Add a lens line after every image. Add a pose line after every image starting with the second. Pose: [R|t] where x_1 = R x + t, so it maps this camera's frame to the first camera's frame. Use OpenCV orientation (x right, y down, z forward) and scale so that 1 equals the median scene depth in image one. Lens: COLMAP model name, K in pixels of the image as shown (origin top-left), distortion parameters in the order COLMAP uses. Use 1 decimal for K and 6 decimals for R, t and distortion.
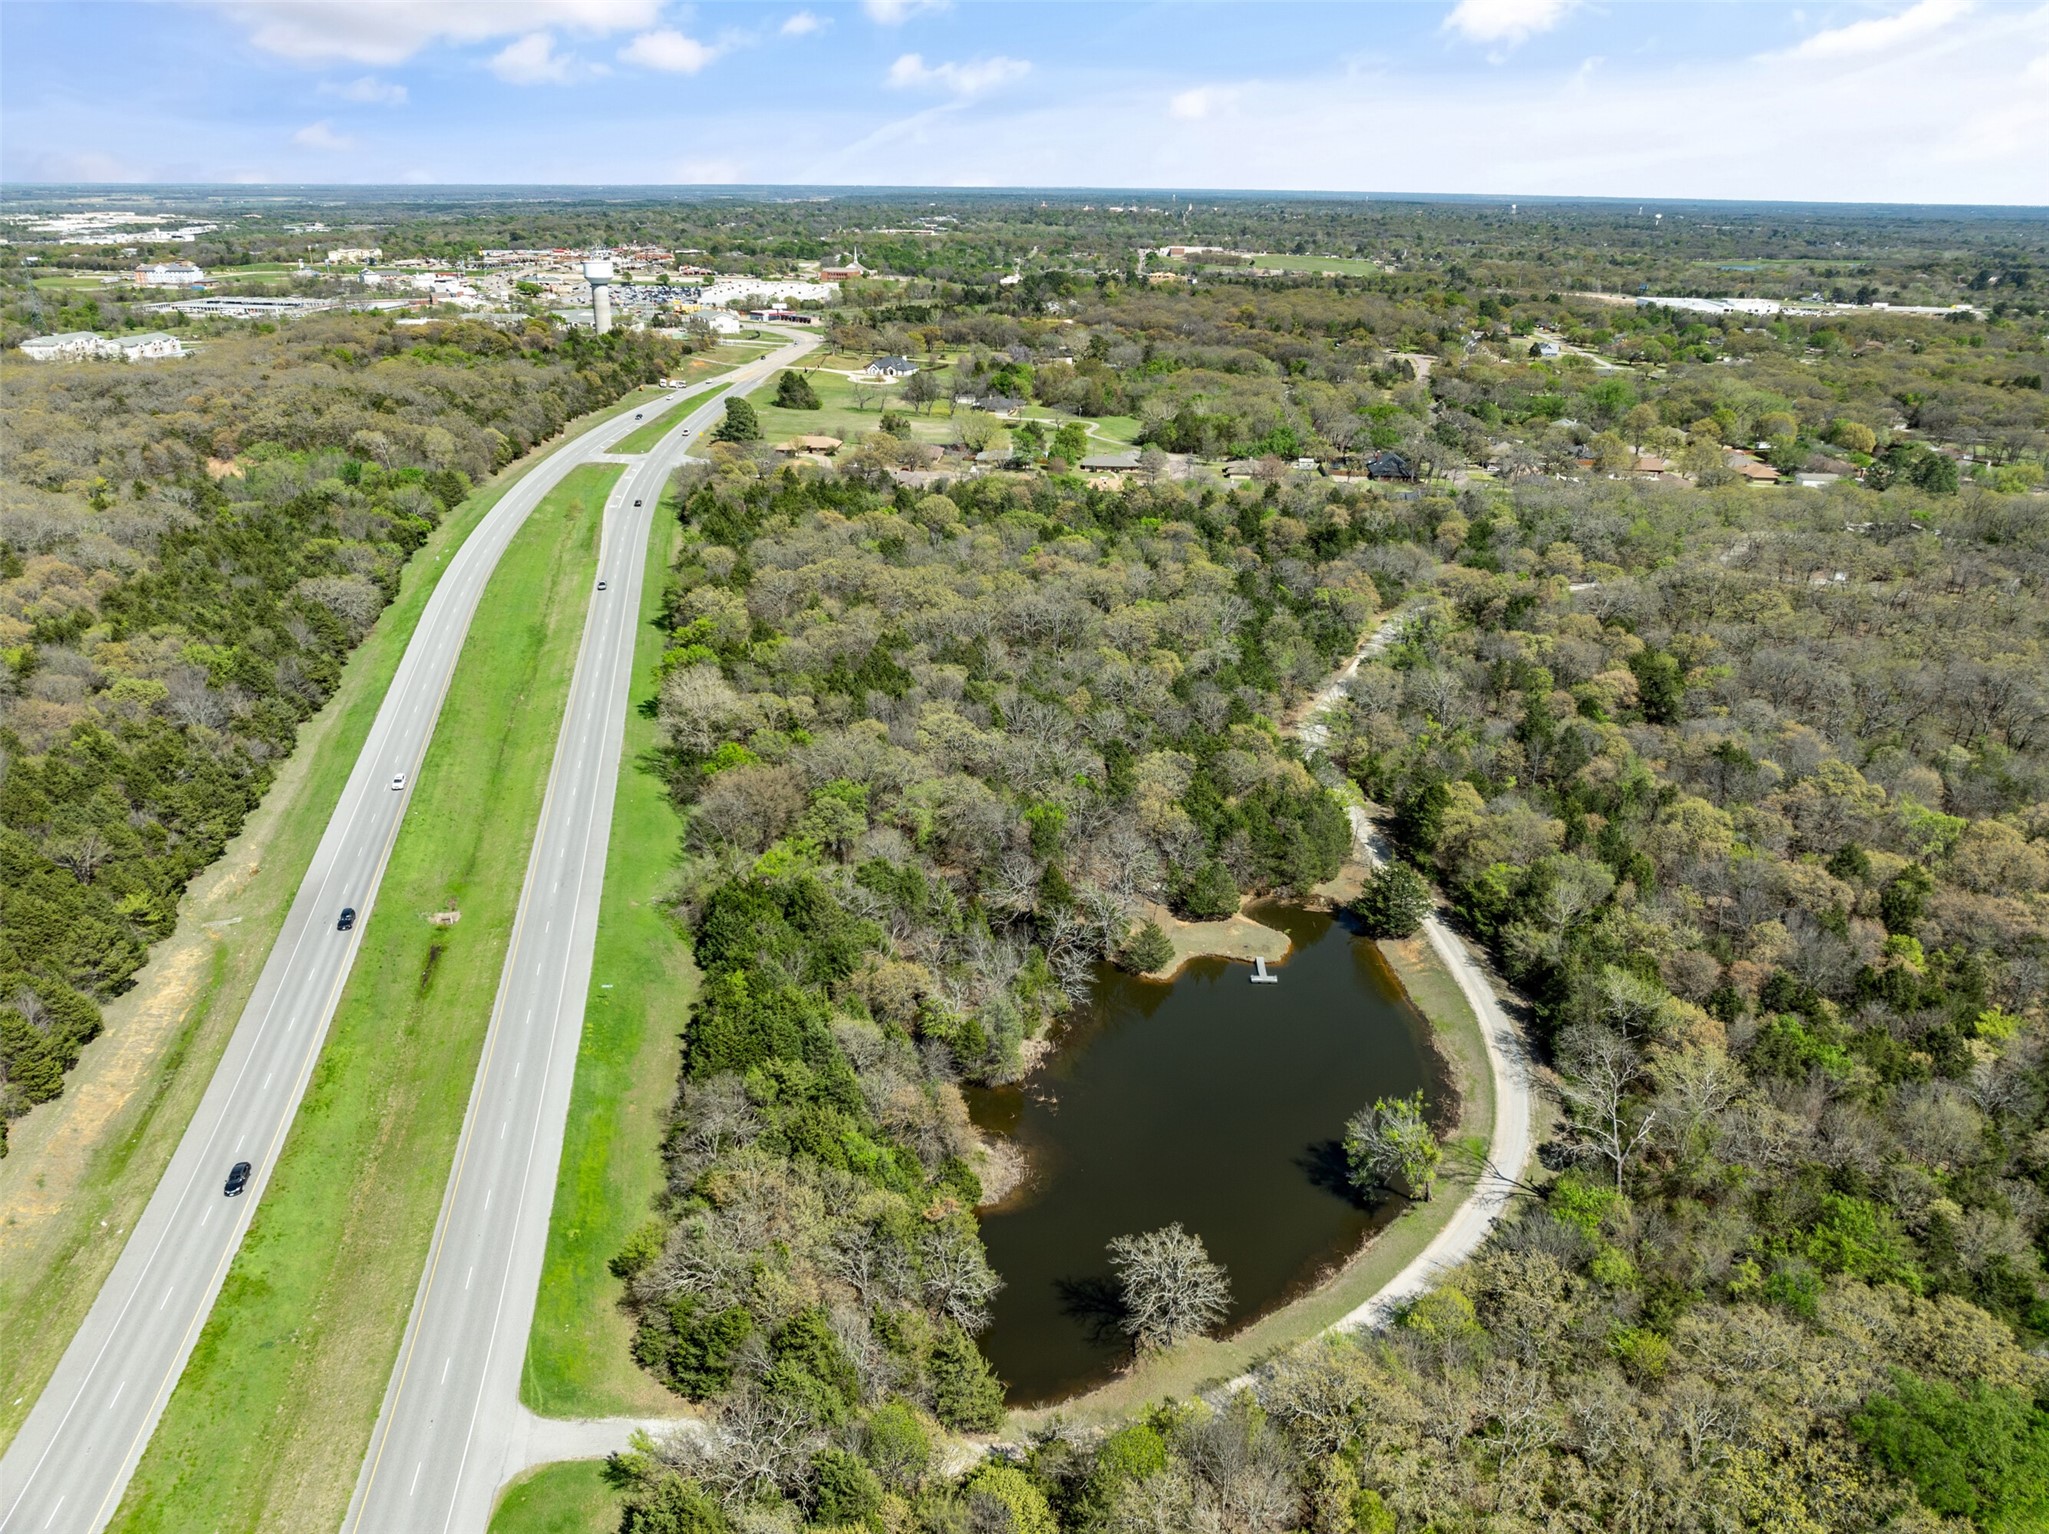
lens RADIAL K [[1443.3, 0, 1033.2], [0, 1443.3, 764.8], [0, 0, 1]] dist [-0.031827, -0.004751]
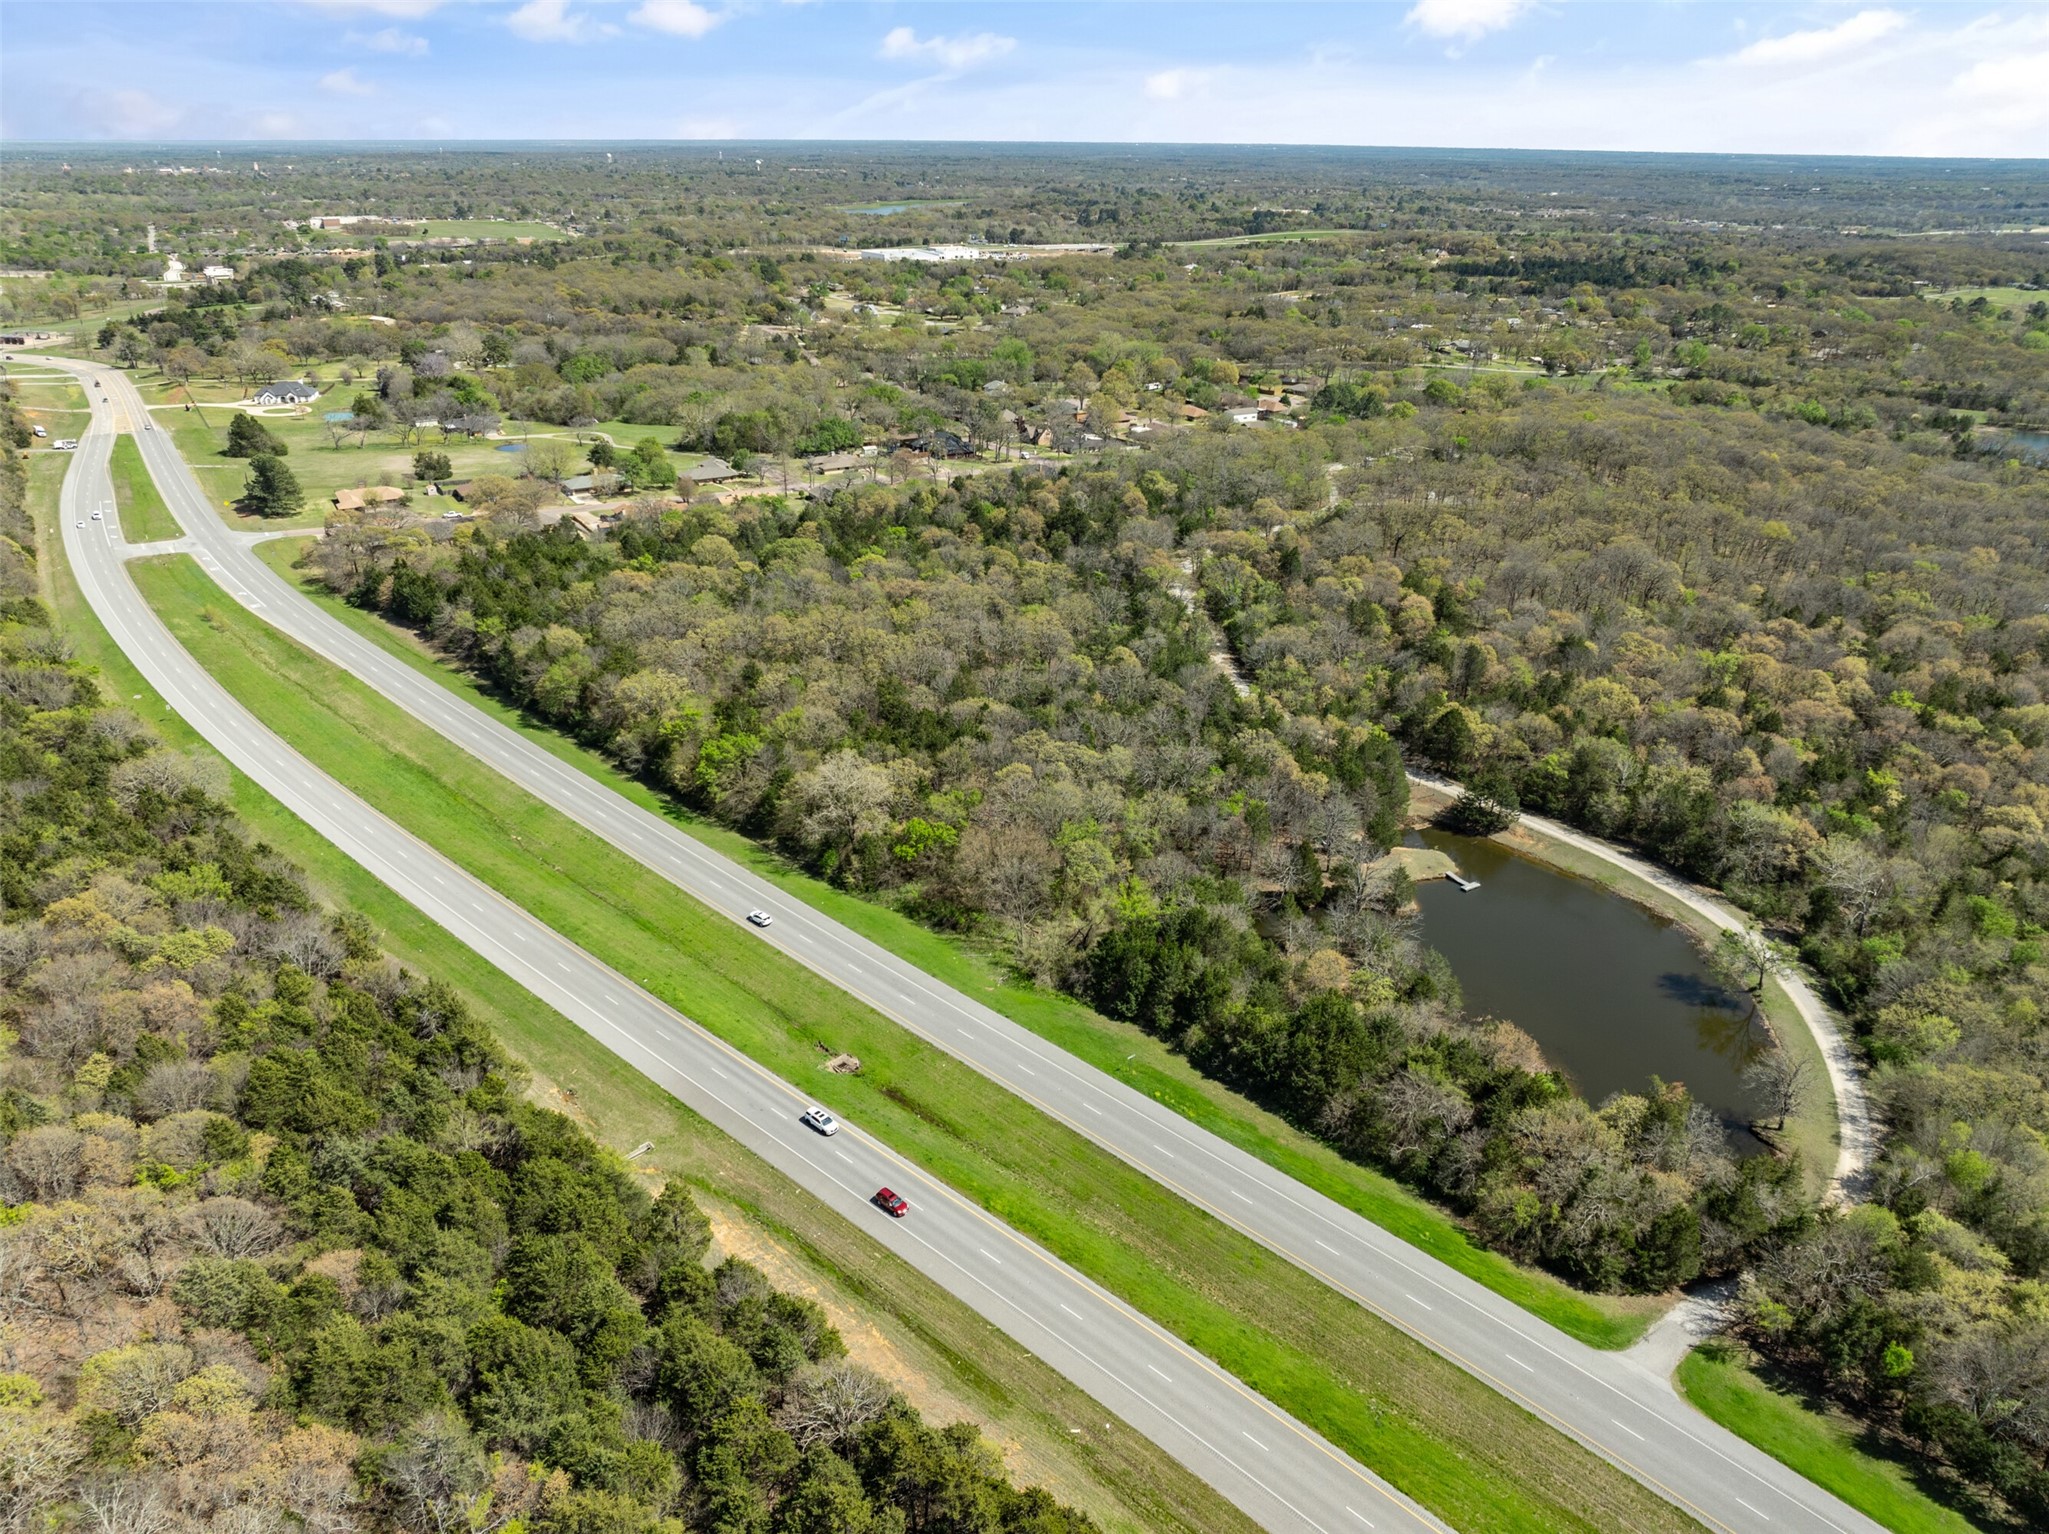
lens RADIAL K [[1443.3, 0, 1033.2], [0, 1443.3, 764.8], [0, 0, 1]] dist [-0.031827, -0.004751]
pose [[0.827924, -0.226808, 0.512933, -0.754735], [0.209552, 0.973441, 0.092197, -0.146310], [-0.520221, 0.031155, 0.853463, 0.124312]]
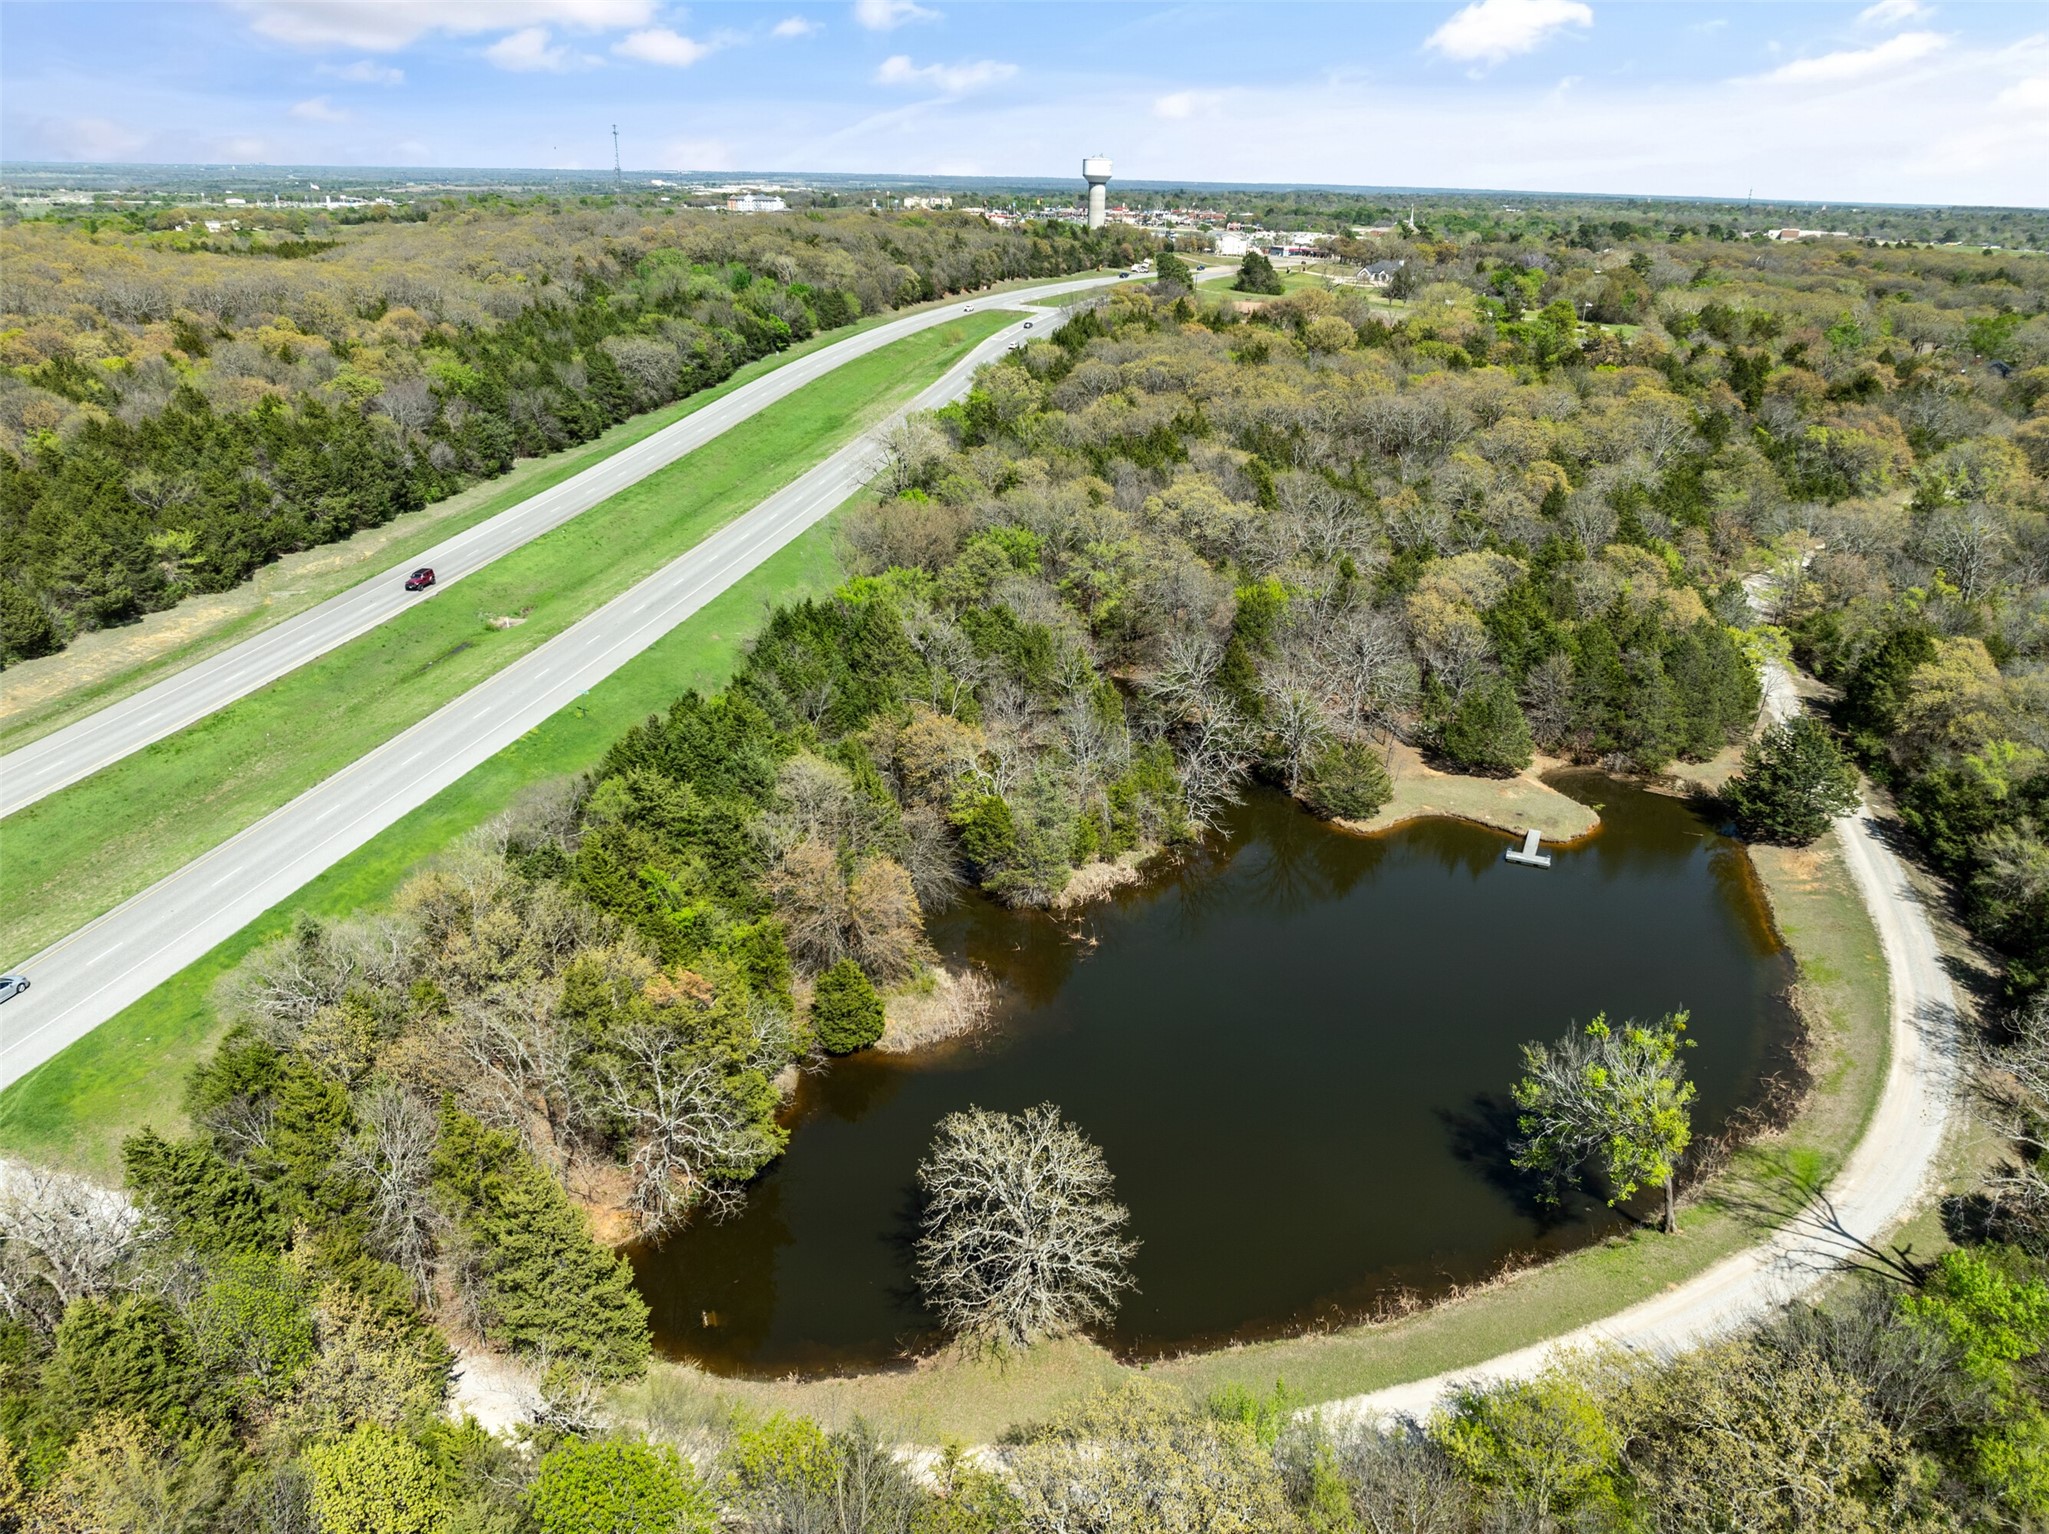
lens RADIAL K [[1443.3, 0, 1033.2], [0, 1443.3, 764.8], [0, 0, 1]] dist [-0.031827, -0.004751]
pose [[0.926917, 0.152127, -0.343049, 0.165064], [-0.154166, 0.987811, 0.021497, 0.125501], [0.342137, 0.032961, 0.939072, 0.340756]]
